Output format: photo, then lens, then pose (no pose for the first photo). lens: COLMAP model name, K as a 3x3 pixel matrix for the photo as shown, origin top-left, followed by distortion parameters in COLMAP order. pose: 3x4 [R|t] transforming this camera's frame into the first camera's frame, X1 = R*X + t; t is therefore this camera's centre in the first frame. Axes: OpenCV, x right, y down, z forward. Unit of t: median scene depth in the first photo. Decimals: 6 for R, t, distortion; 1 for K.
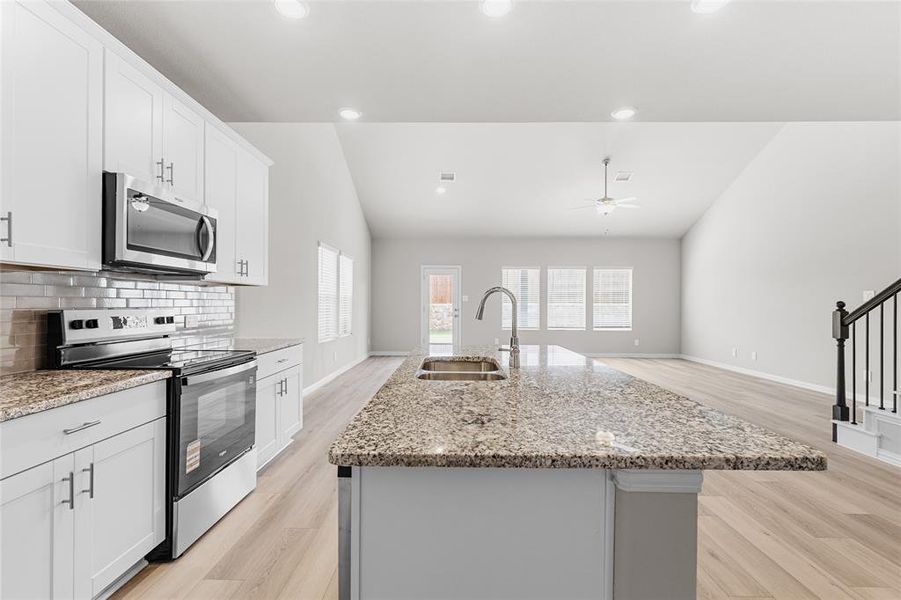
lens RADIAL K [[405.9, 0, 450.3], [0, 405.9, 302.2], [0, 0, 1]] dist [0.002421, 0.000146]
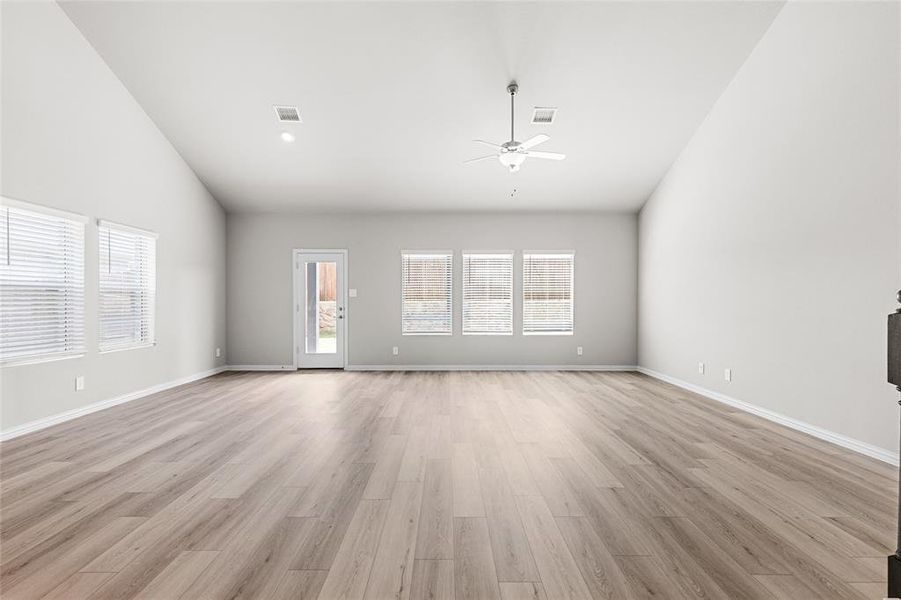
lens RADIAL K [[405.9, 0, 450.3], [0, 405.9, 302.2], [0, 0, 1]] dist [0.002421, 0.000146]
pose [[0.999698, -0.003980, 0.024269, 0.523218], [0.003808, 0.999967, 0.007134, 0.005937], [-0.024297, -0.007039, 0.999680, 0.650709]]
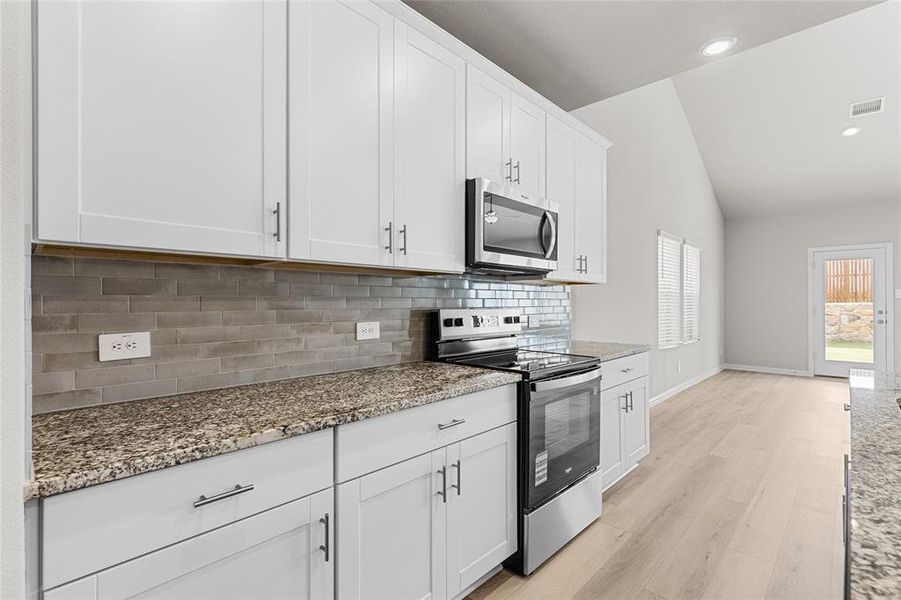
lens RADIAL K [[405.9, 0, 450.3], [0, 405.9, 302.2], [0, 0, 1]] dist [0.002421, 0.000146]
pose [[0.733526, -0.004790, -0.679645, -0.127650], [0.005481, 0.999984, -0.001131, 0.000479], [0.679639, -0.002895, 0.733541, 0.150979]]
